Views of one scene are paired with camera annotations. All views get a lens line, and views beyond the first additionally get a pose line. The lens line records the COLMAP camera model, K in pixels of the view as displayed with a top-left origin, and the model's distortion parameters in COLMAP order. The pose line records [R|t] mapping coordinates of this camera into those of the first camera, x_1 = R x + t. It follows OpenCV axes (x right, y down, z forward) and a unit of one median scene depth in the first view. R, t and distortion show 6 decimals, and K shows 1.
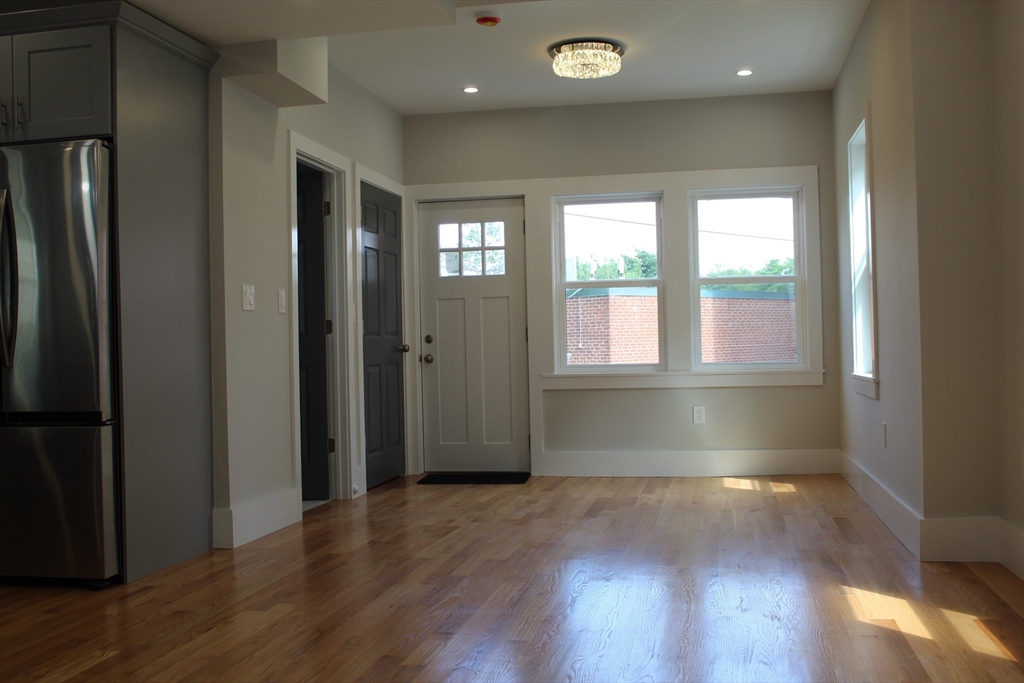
lens RADIAL K [[1024.2, 0, 520.5], [0, 1024.2, 339.2], [0, 0, 1]] dist [-0.081012, 0.000000]
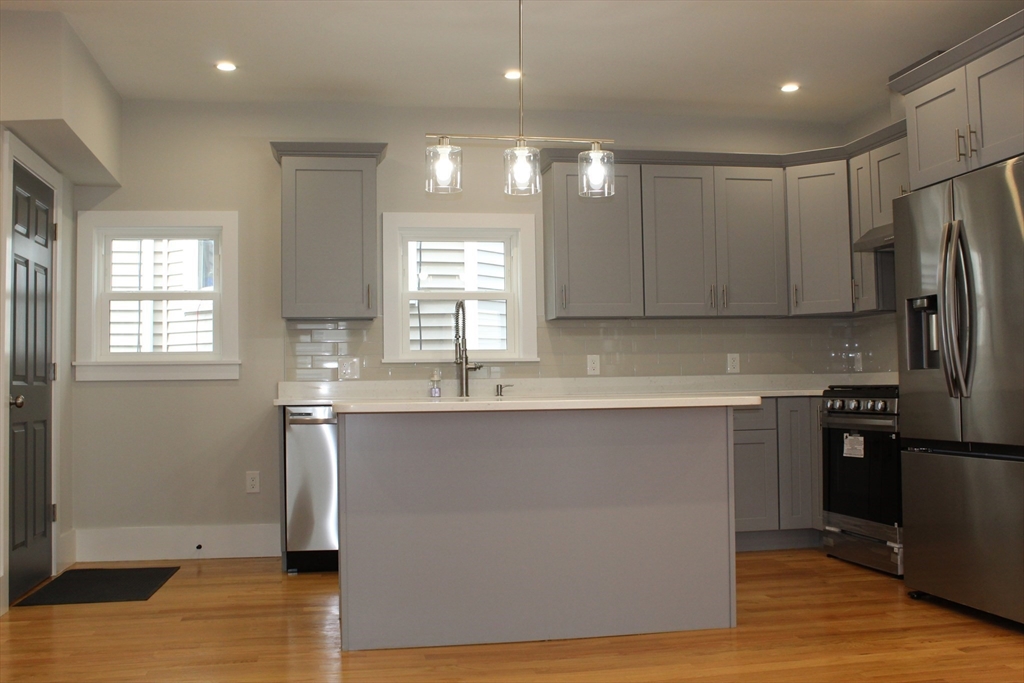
lens RADIAL K [[1024.2, 0, 501.8], [0, 1024.2, 338.6], [0, 0, 1]] dist [-0.081012, 0.000000]
pose [[0.352286, -0.031927, -0.935348, 0.189265], [0.011612, 0.999490, -0.029743, -0.004351], [0.935820, -0.000383, 0.352477, 0.153293]]
